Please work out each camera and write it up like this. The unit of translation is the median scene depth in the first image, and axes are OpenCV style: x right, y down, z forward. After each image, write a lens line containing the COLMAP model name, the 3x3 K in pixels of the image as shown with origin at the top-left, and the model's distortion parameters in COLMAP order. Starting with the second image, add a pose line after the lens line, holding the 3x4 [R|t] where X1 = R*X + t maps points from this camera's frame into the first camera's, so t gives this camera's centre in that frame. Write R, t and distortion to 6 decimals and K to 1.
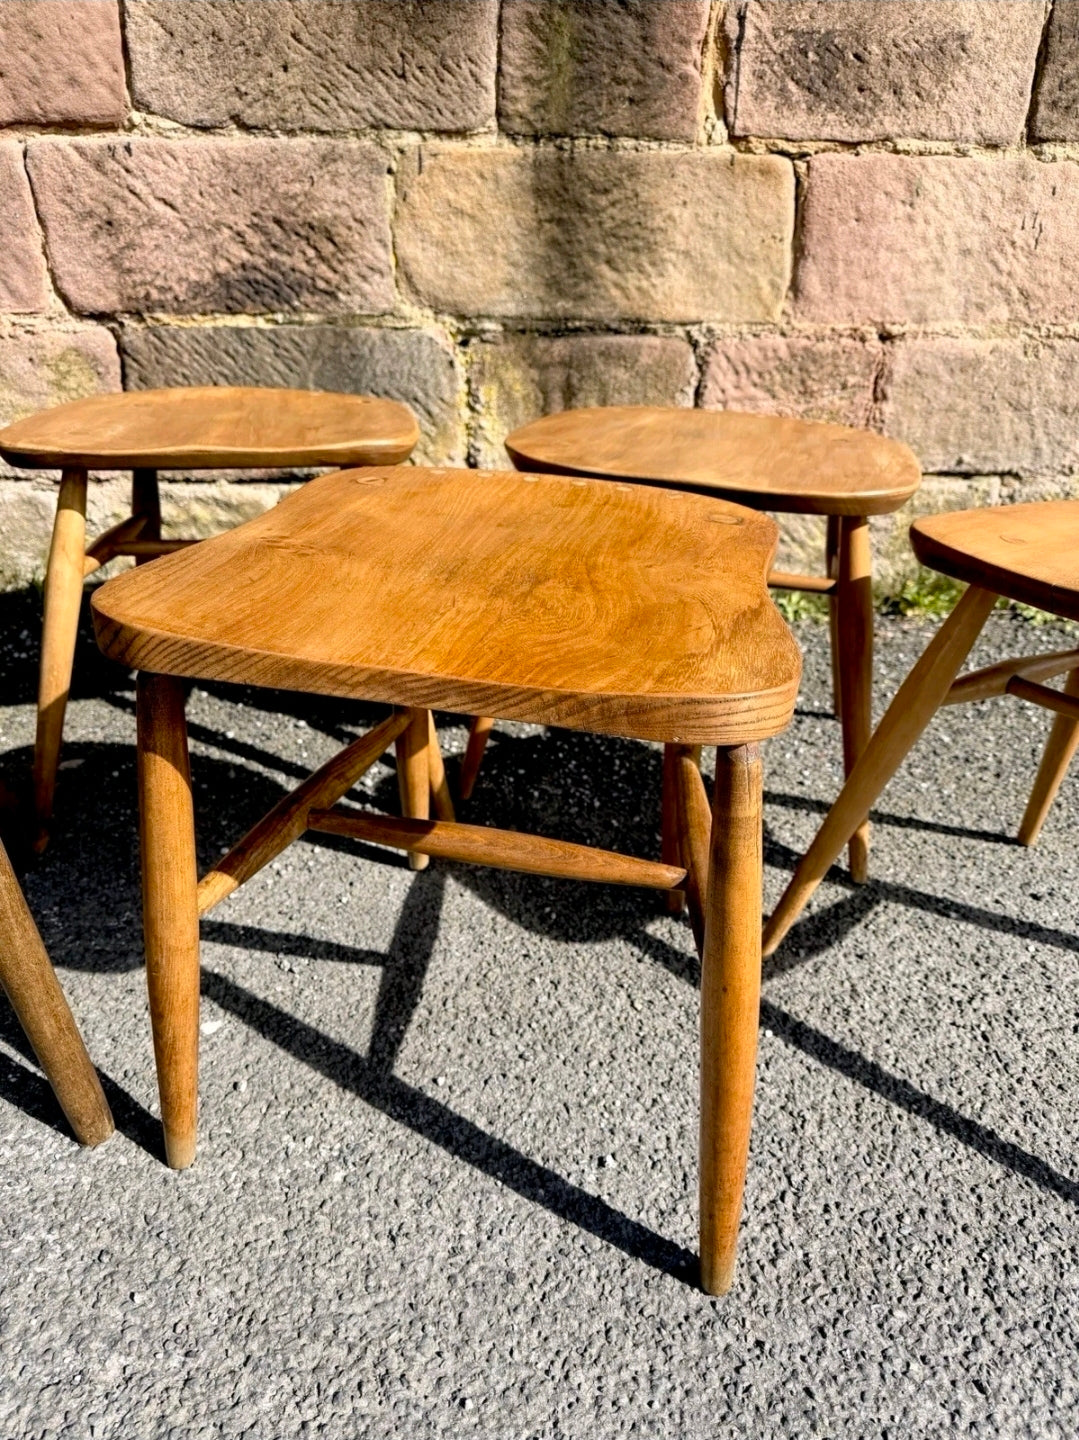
lens RADIAL K [[1030.9, 0, 541.7], [0, 1030.9, 730.3], [0, 0, 1]] dist [0.007145, -0.020776]
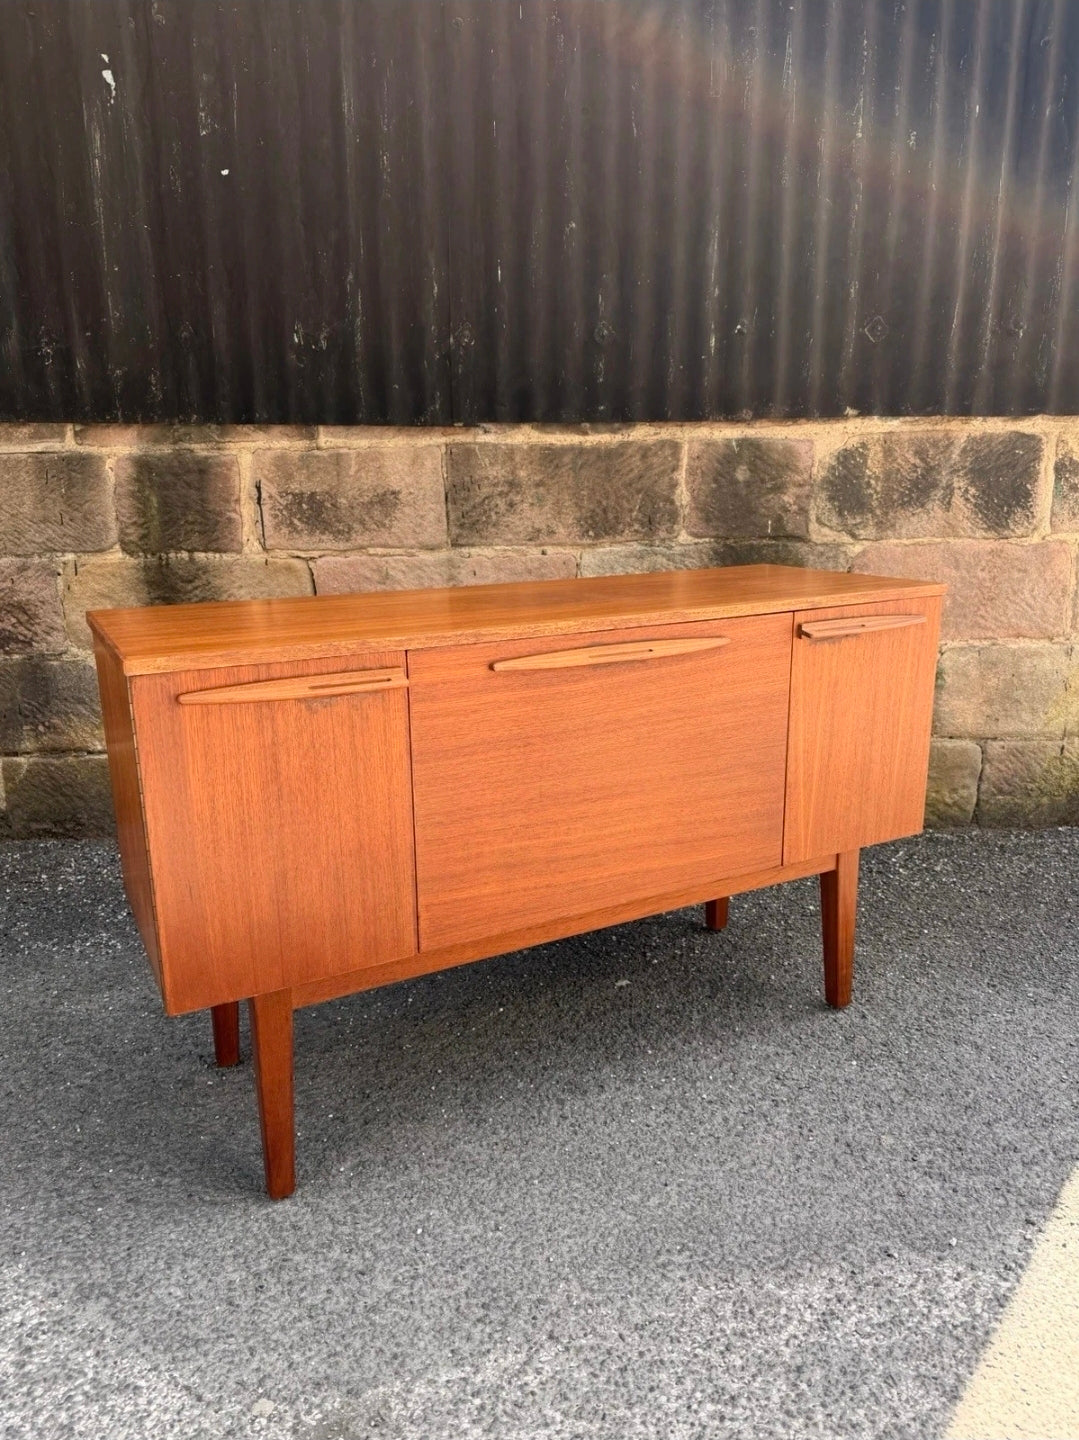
lens RADIAL K [[994.4, 0, 540.1], [0, 994.4, 730.2], [0, 0, 1]] dist [0.154548, -0.271749]
pose [[0.997364, -0.015720, -0.070837, 0.757105], [-0.001646, 0.971097, -0.238680, 0.096014], [0.072542, 0.238167, 0.968511, -0.485390]]
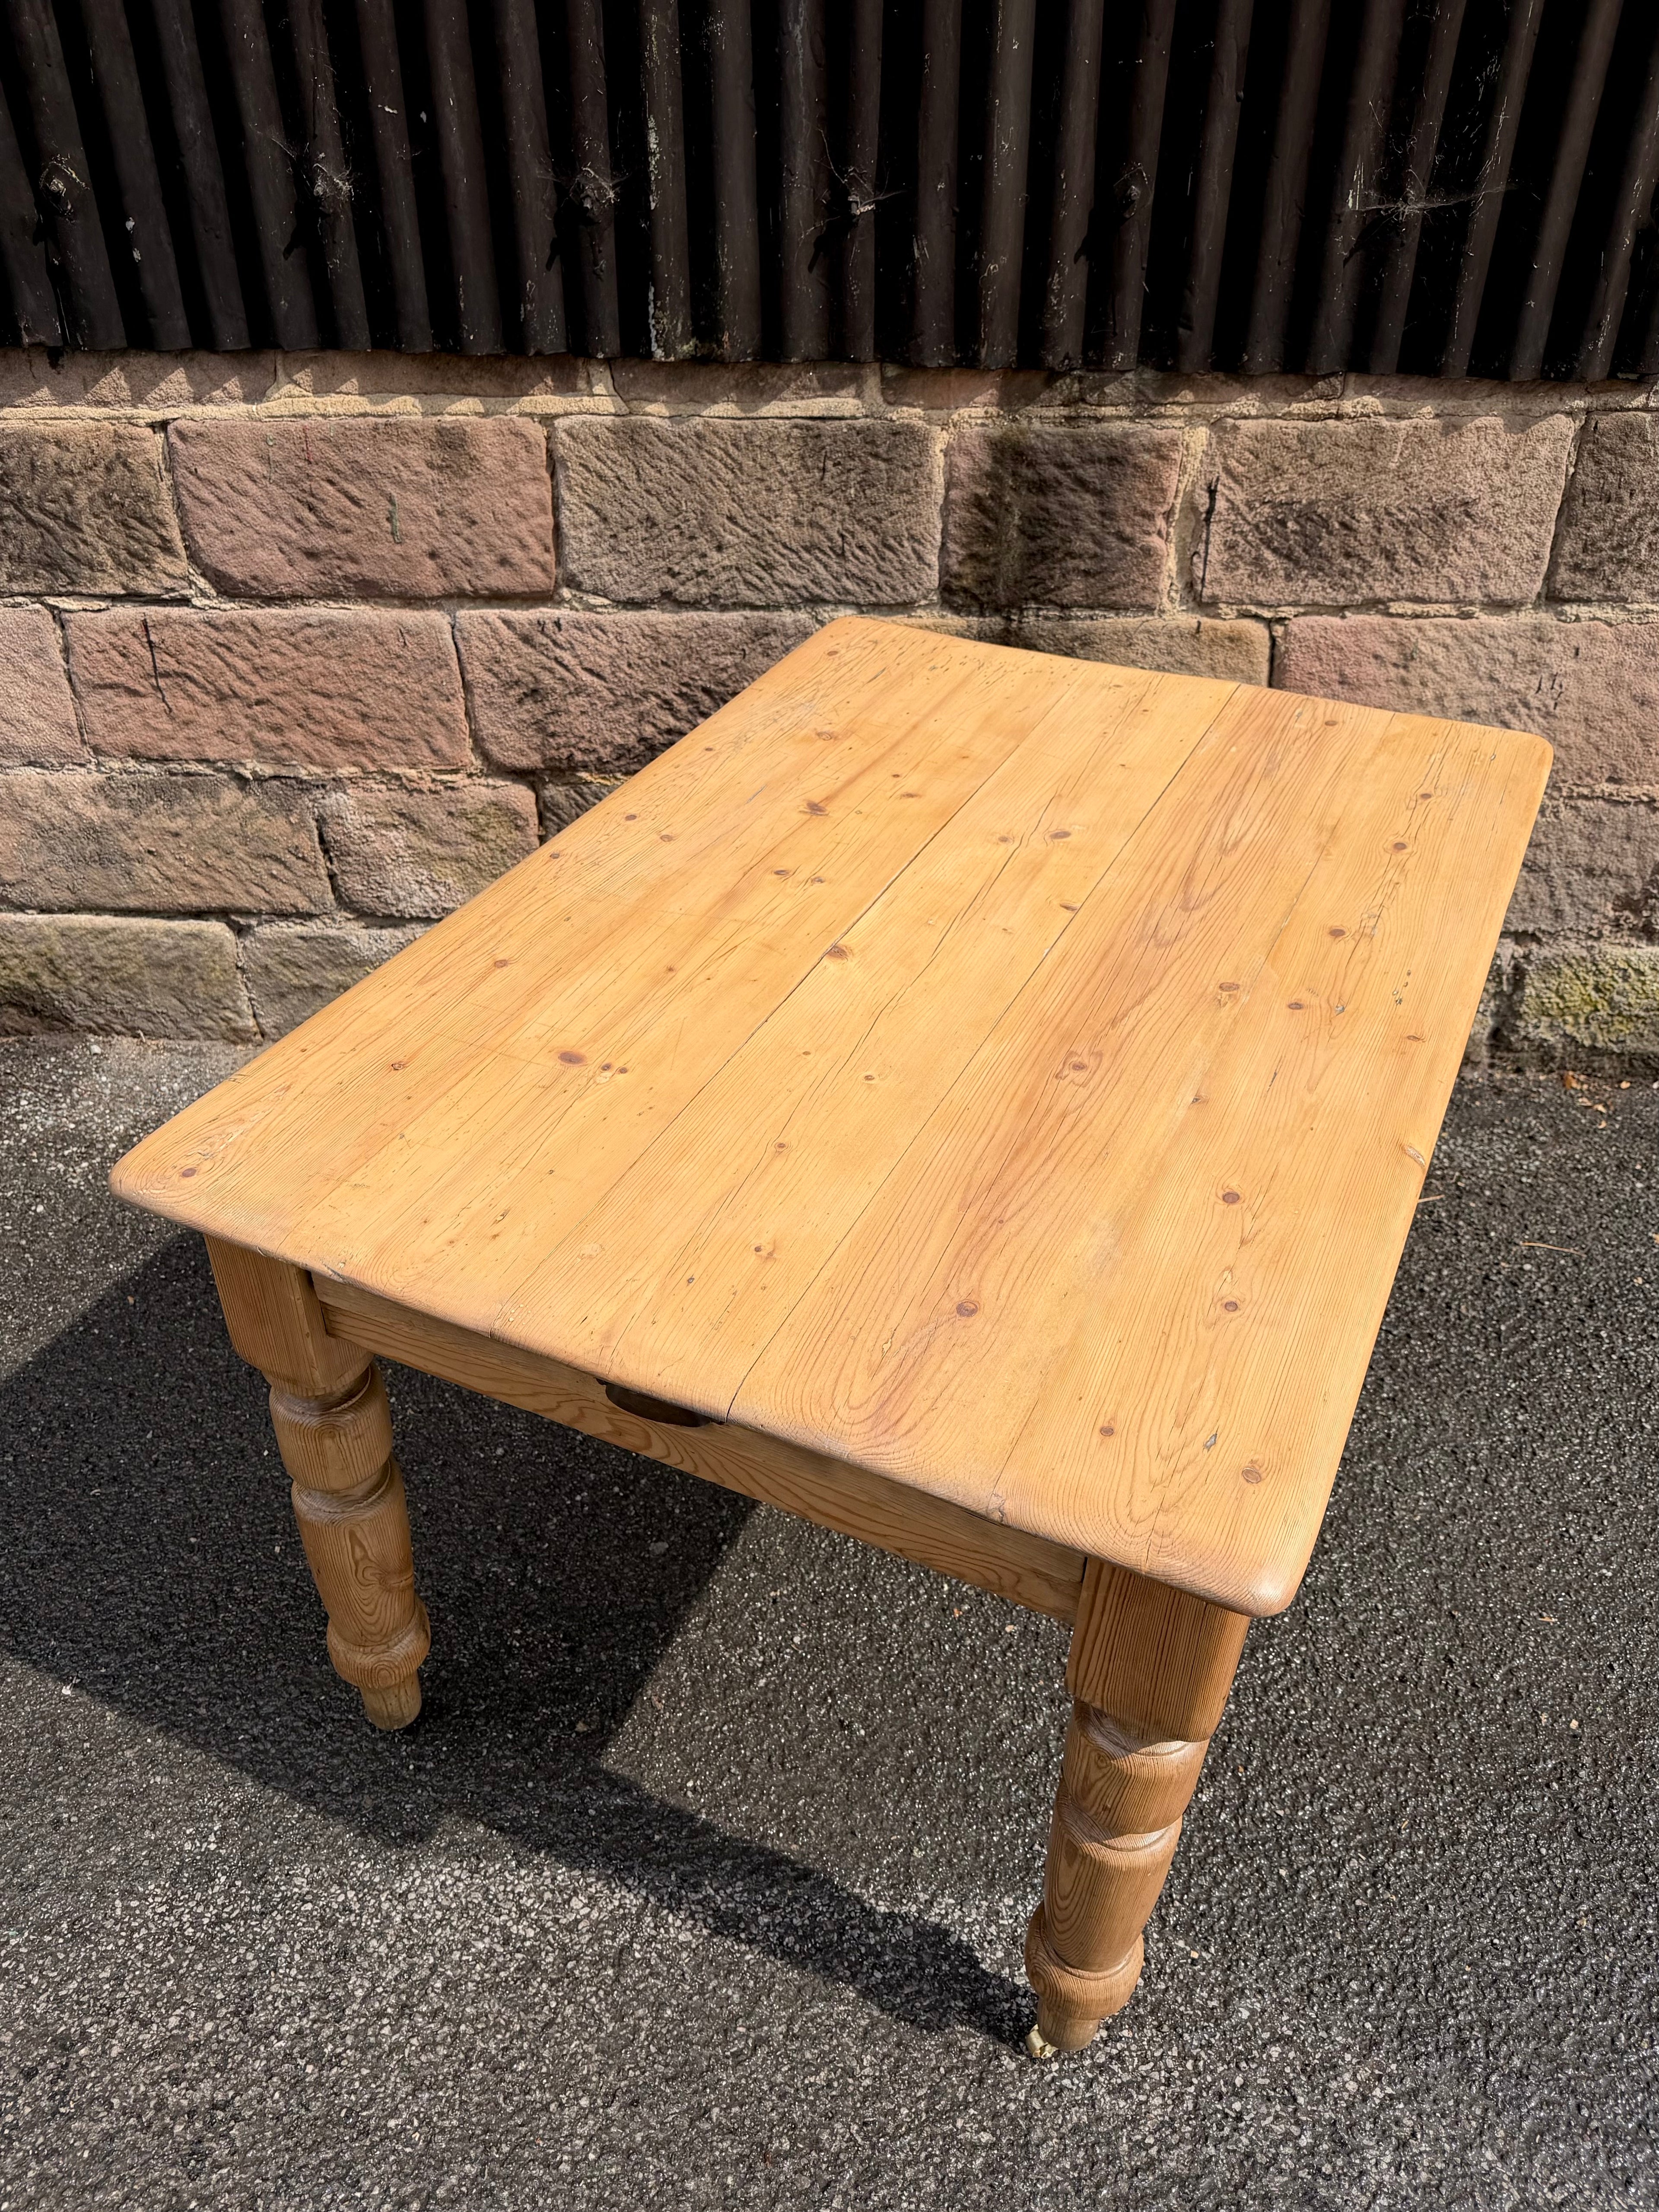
lens RADIAL K [[1660.1, 0, 828.0], [0, 1660.1, 1105.8], [0, 0, 1]] dist [0.016803, -0.031365]
pose [[0.991643, 0.050837, -0.118571, 0.057827], [-0.034075, 0.989659, 0.139335, -0.339444], [0.124428, -0.134130, 0.983121, -0.557481]]
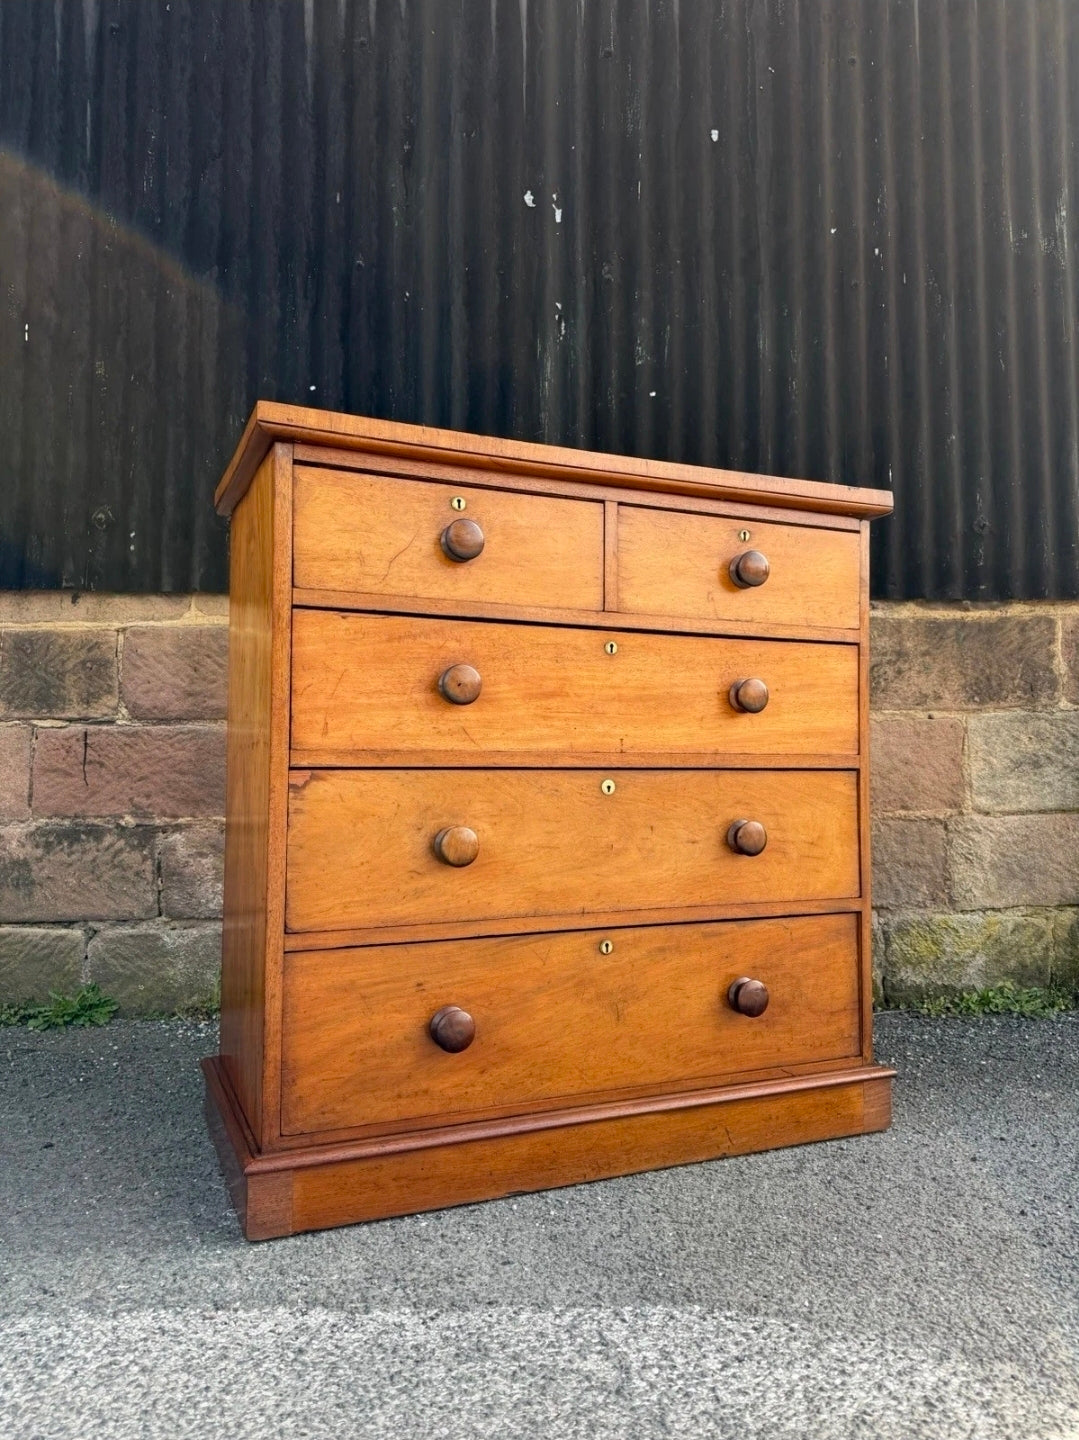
lens RADIAL K [[1023.0, 0, 543.9], [0, 1023.0, 726.0], [0, 0, 1]] dist [0.022109, -0.035235]
pose [[0.998711, -0.029316, -0.041440, 0.052794], [0.003618, 0.855405, -0.517946, 0.339560], [0.050632, 0.517129, 0.854409, -0.479387]]
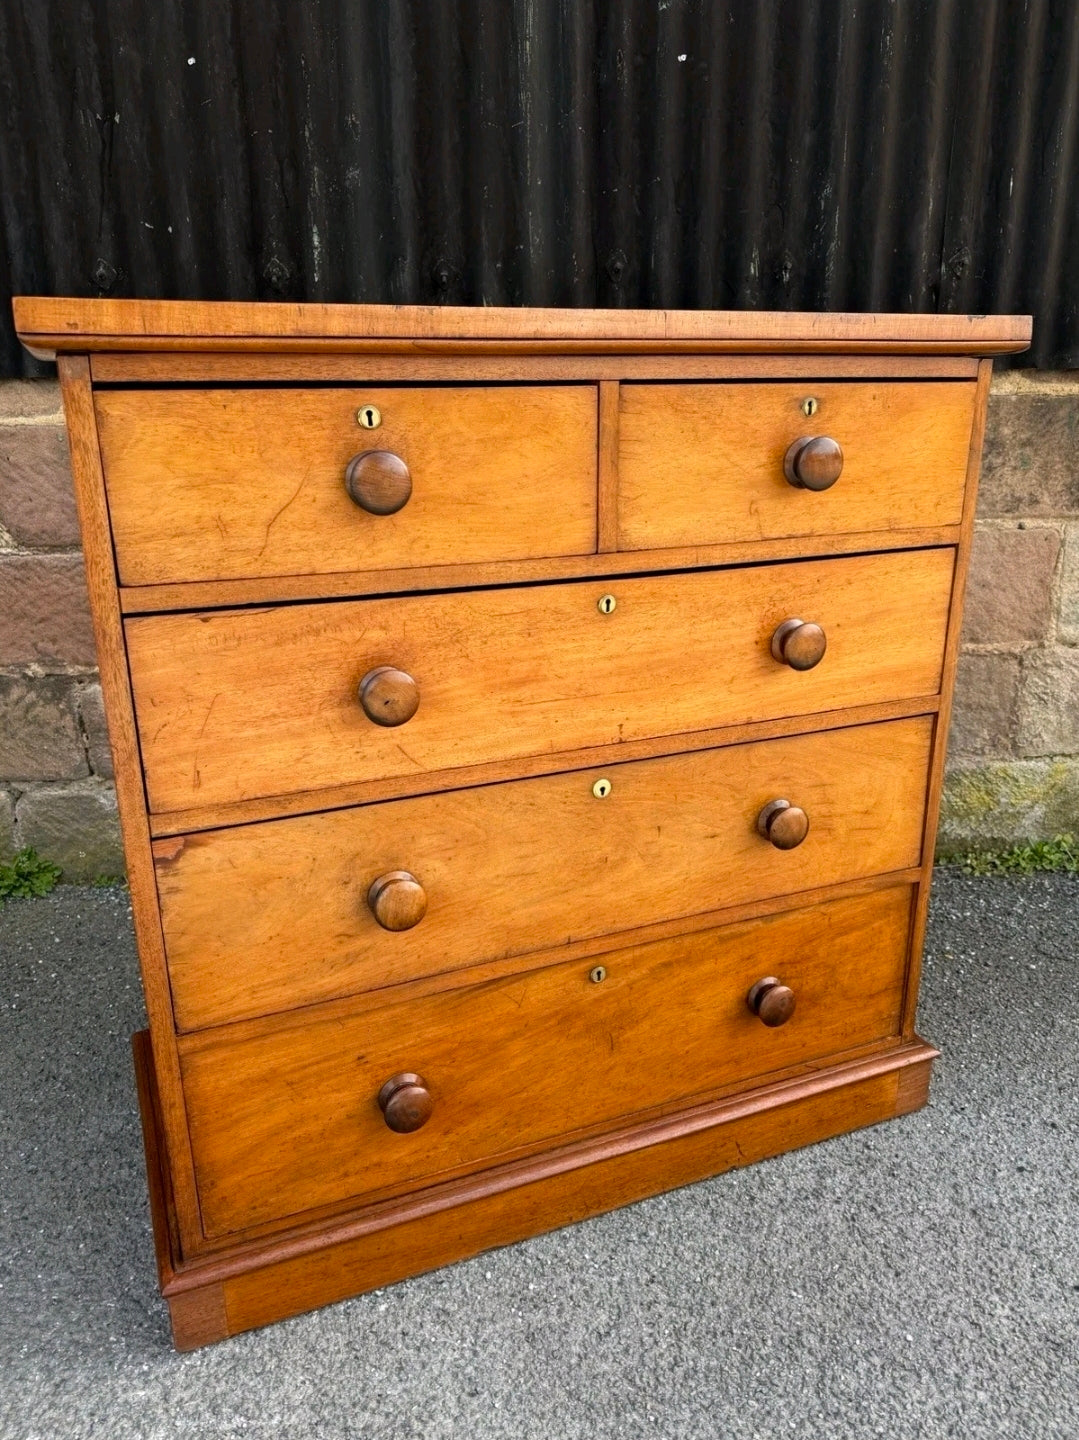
lens RADIAL K [[1056.2, 0, 542.1], [0, 1056.2, 729.8], [0, 0, 1]] dist [0.010505, -0.022060]
pose [[0.997639, -0.022117, -0.065012, 0.082014], [0.009452, 0.981930, -0.189009, -0.051236], [0.068018, 0.187948, 0.979821, -0.347536]]
